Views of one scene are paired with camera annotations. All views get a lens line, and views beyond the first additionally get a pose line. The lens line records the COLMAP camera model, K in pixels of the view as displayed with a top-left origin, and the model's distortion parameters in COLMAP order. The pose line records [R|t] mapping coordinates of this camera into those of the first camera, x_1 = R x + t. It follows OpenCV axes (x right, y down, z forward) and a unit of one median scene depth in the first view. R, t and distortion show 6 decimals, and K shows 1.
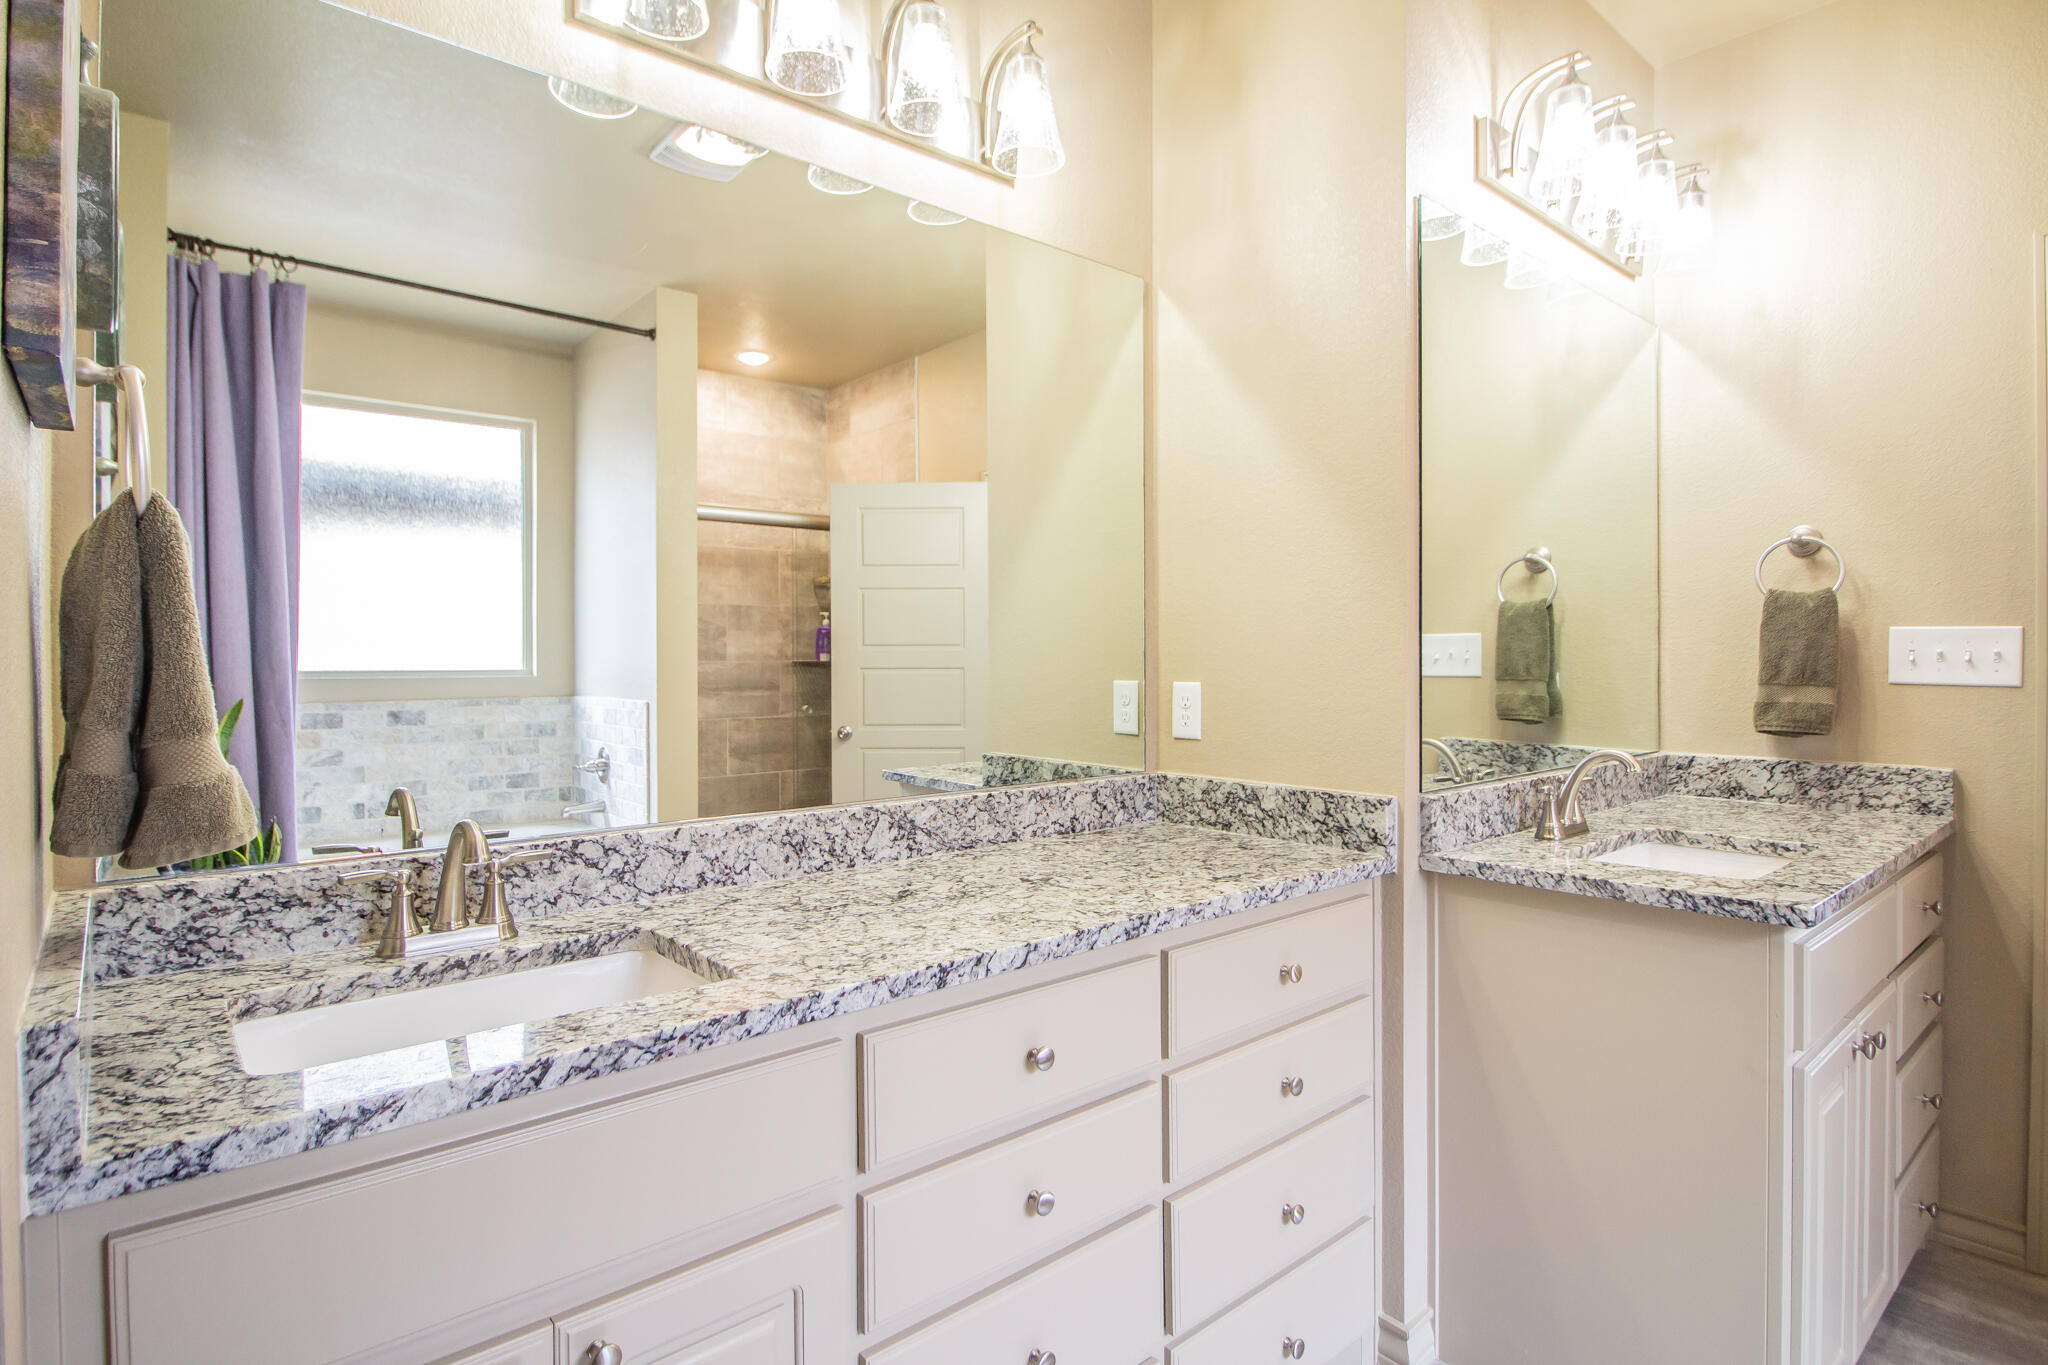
lens RADIAL K [[1038.8, 0, 1004.7], [0, 1038.8, 662.5], [0, 0, 1]] dist [0.000614, -0.012235]
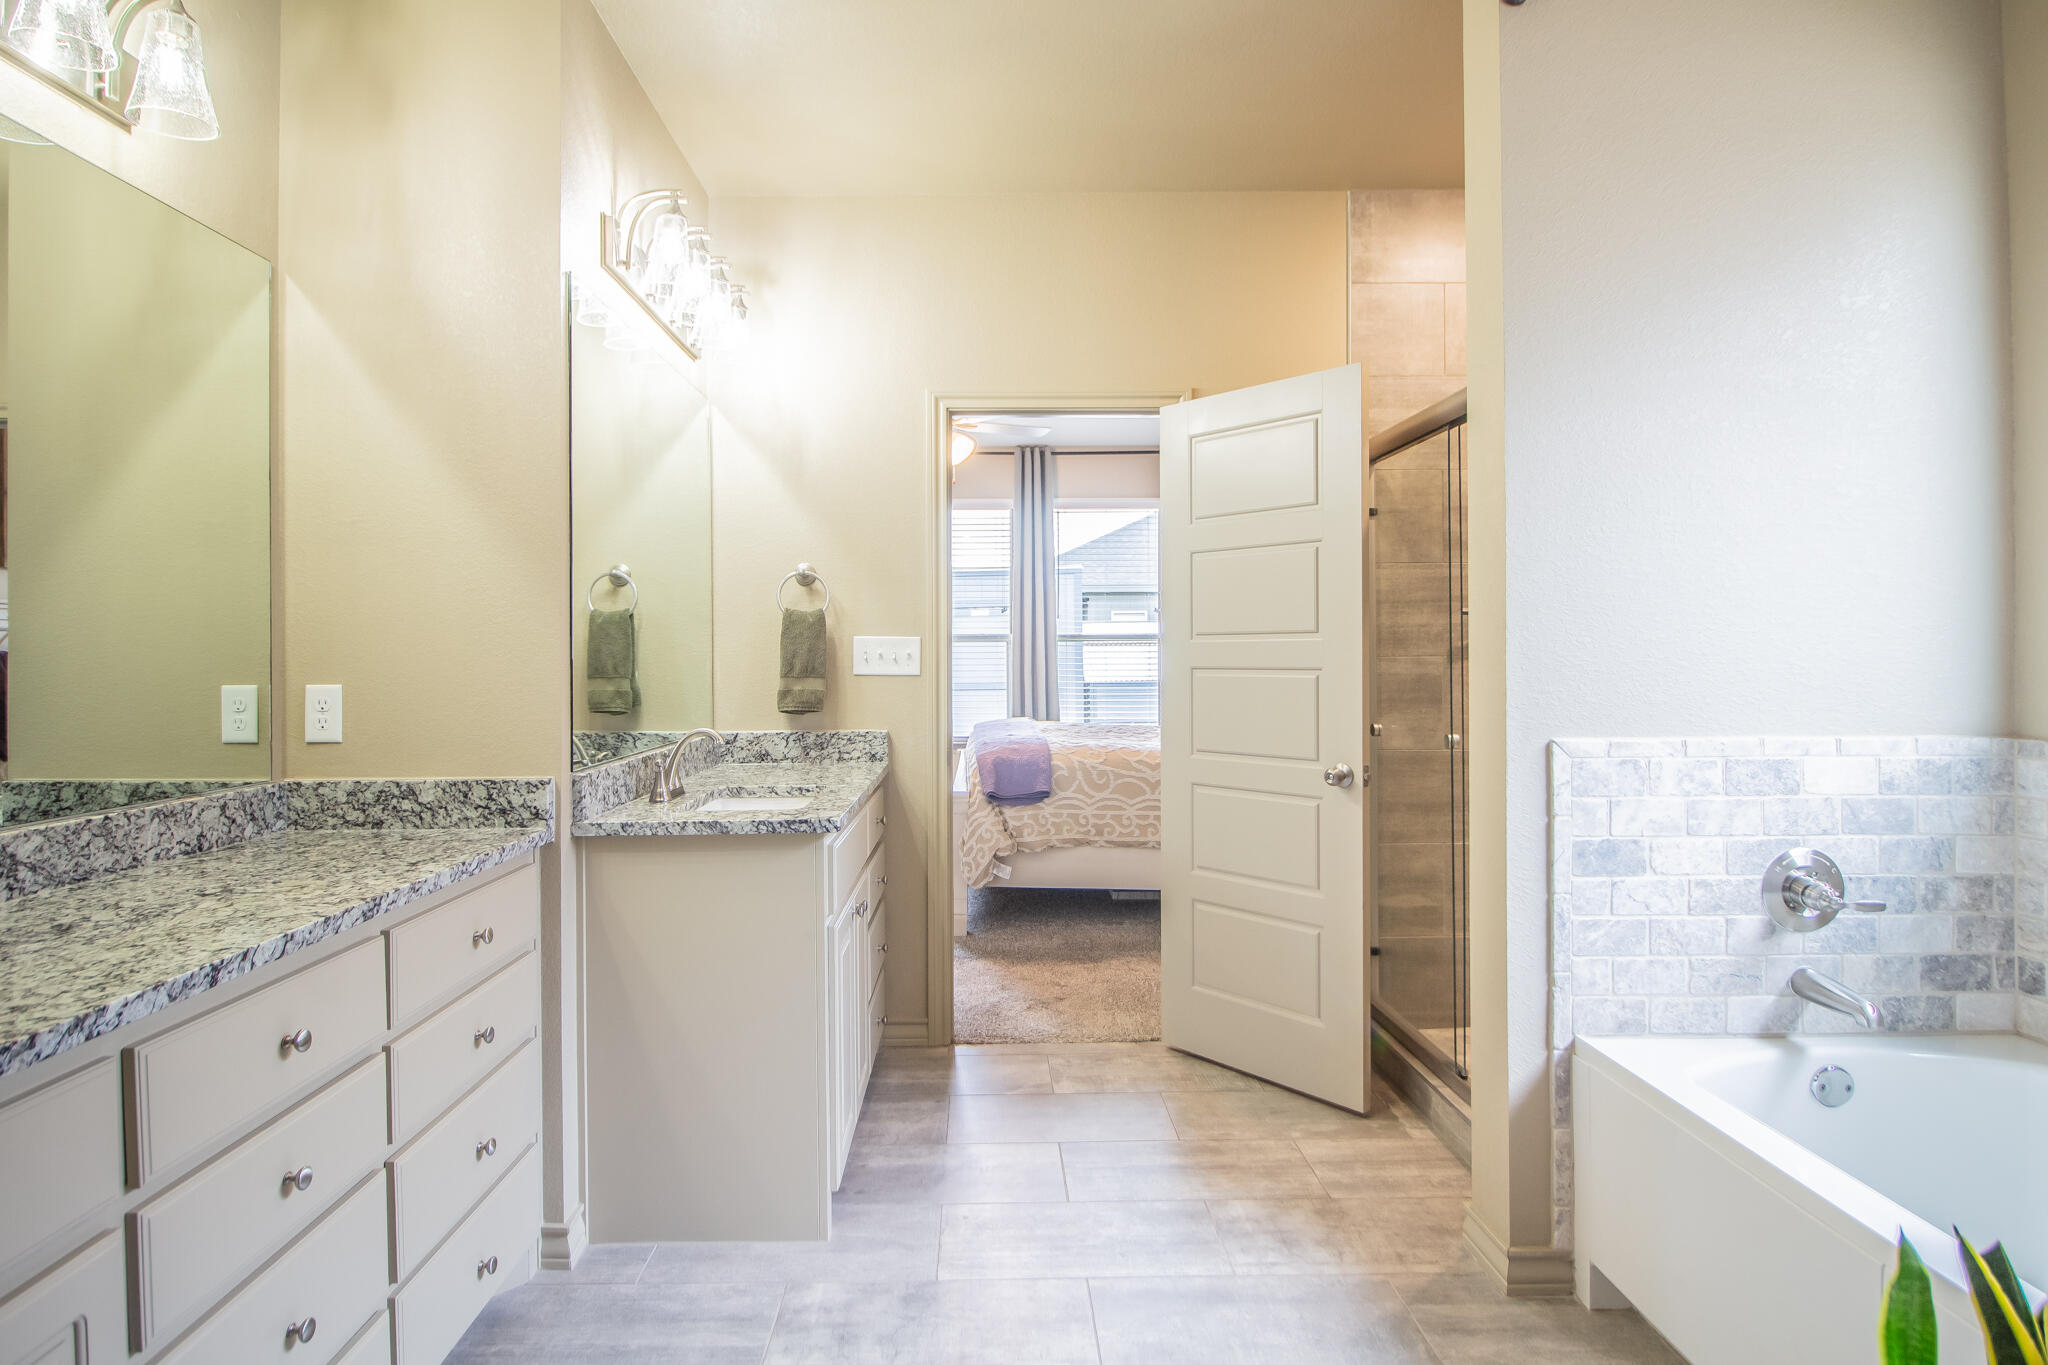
lens RADIAL K [[1038.8, 0, 1021.5], [0, 1038.8, 671.3], [0, 0, 1]] dist [0.000614, -0.012235]
pose [[0.620920, -0.013713, 0.783754, -0.208477], [0.007847, 0.999906, 0.011278, 0.000080], [-0.783835, -0.000853, 0.620969, -0.143260]]
